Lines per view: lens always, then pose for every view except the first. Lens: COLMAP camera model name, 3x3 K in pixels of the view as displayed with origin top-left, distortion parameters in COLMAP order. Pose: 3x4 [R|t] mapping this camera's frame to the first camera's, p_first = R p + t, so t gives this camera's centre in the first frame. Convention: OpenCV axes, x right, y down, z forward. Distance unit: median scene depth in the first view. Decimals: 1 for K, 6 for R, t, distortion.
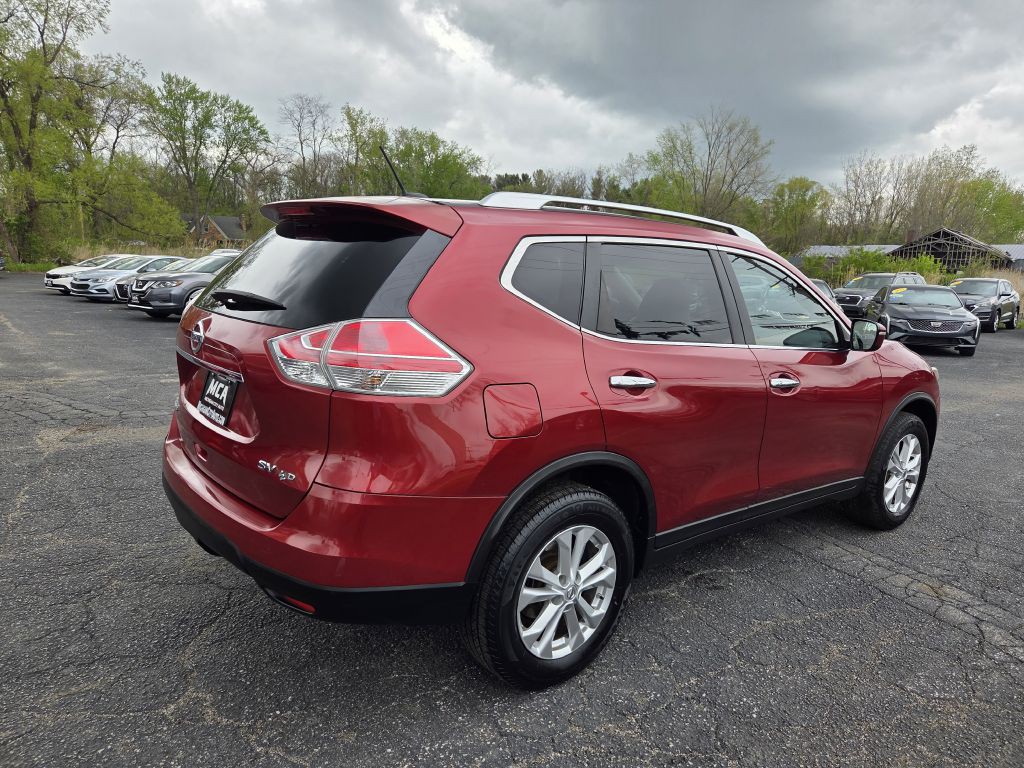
lens RADIAL K [[678.4, 0, 504.5], [0, 678.4, 377.5], [0, 0, 1]] dist [0.067292, -0.049500]
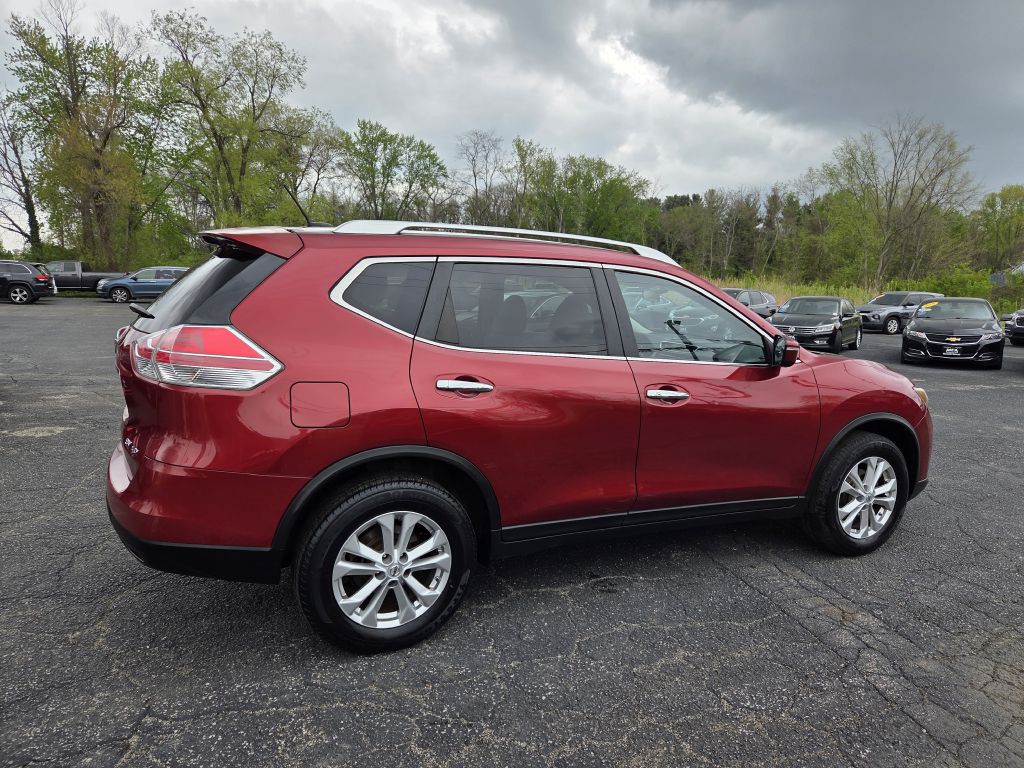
lens RADIAL K [[678.4, 0, 517.6], [0, 678.4, 380.0], [0, 0, 1]] dist [0.067292, -0.049500]
pose [[0.974495, 0.019170, -0.223589, 0.337695], [-0.025965, 0.999285, -0.027490, 0.016157], [0.222902, 0.032595, 0.974296, -0.040413]]
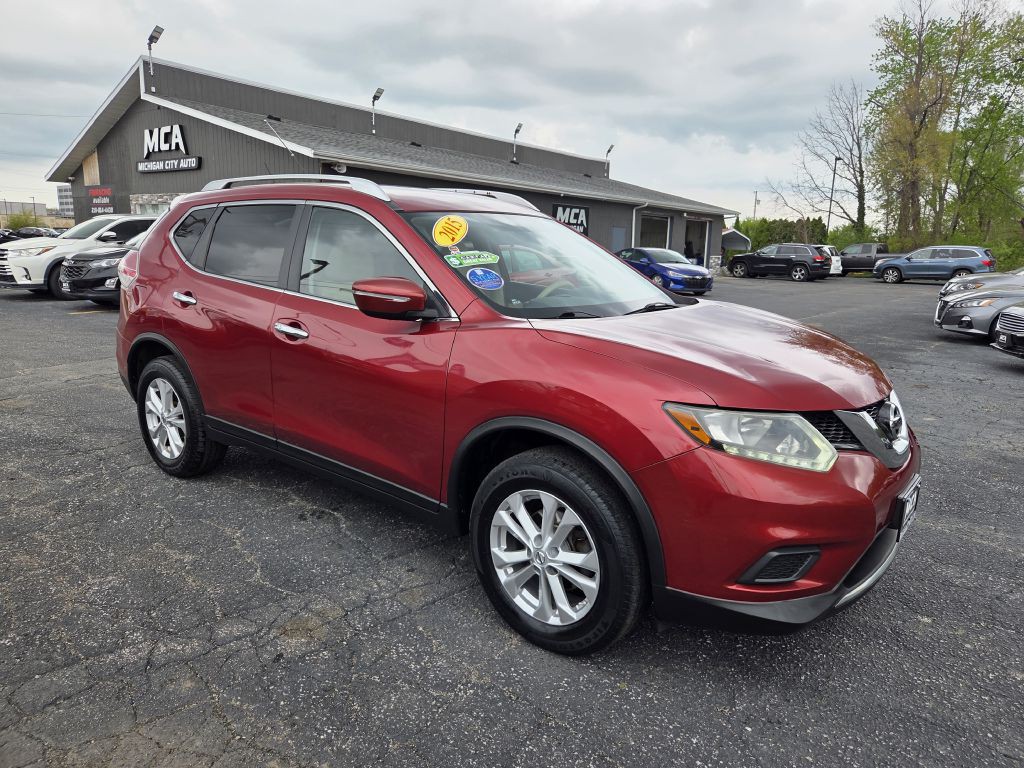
lens RADIAL K [[678.4, 0, 522.8], [0, 678.4, 376.0], [0, 0, 1]] dist [0.067292, -0.049500]
pose [[0.223733, 0.147763, -0.963384, 1.189322], [-0.171071, 0.979050, 0.110437, -0.078459], [0.959520, 0.140099, 0.244324, 0.885573]]
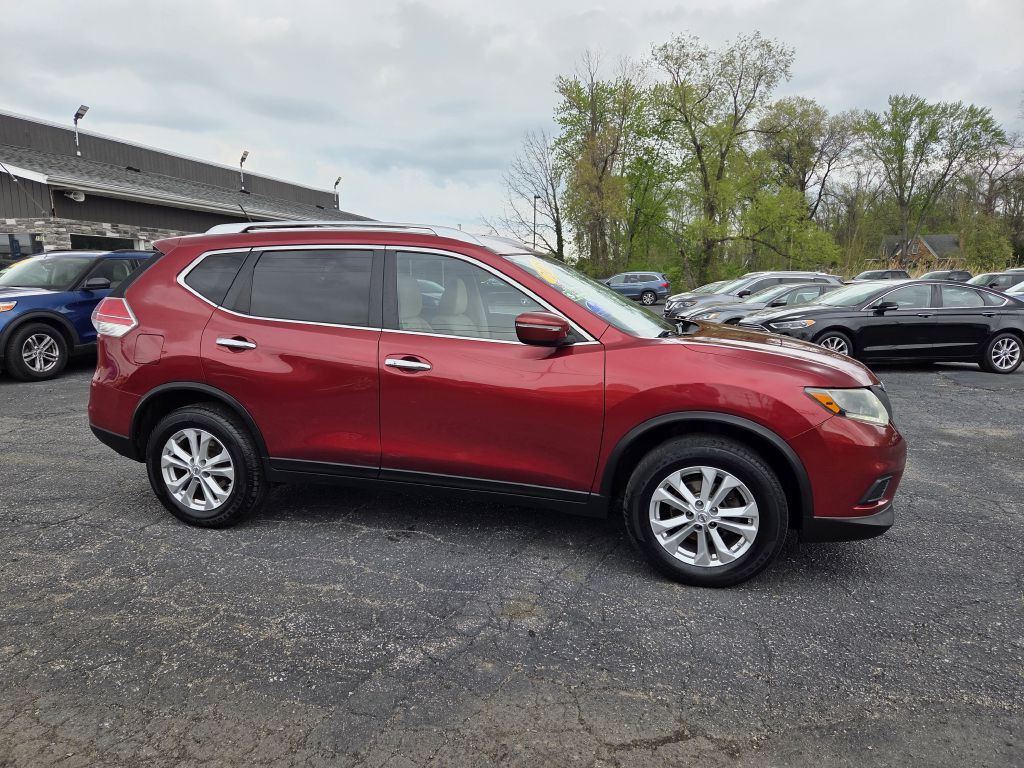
lens RADIAL K [[678.4, 0, 501.8], [0, 678.4, 385.1], [0, 0, 1]] dist [0.067292, -0.049500]
pose [[0.572940, 0.084964, -0.815182, 1.135310], [-0.107259, 0.993831, 0.028198, -0.005353], [0.812549, 0.071280, 0.578519, 0.396230]]
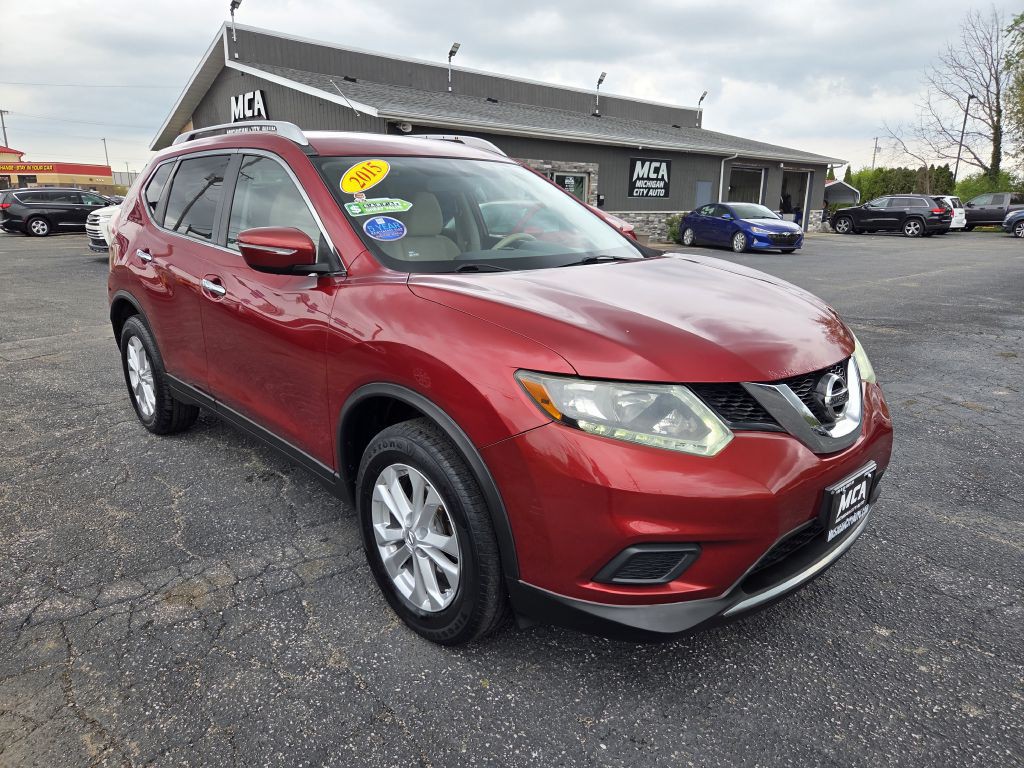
lens RADIAL K [[678.4, 0, 508.9], [0, 678.4, 384.3], [0, 0, 1]] dist [0.067292, -0.049500]
pose [[0.073383, 0.214796, -0.973898, 1.147106], [-0.162931, 0.965993, 0.200776, -0.099610], [0.983905, 0.143945, 0.105884, 1.076970]]
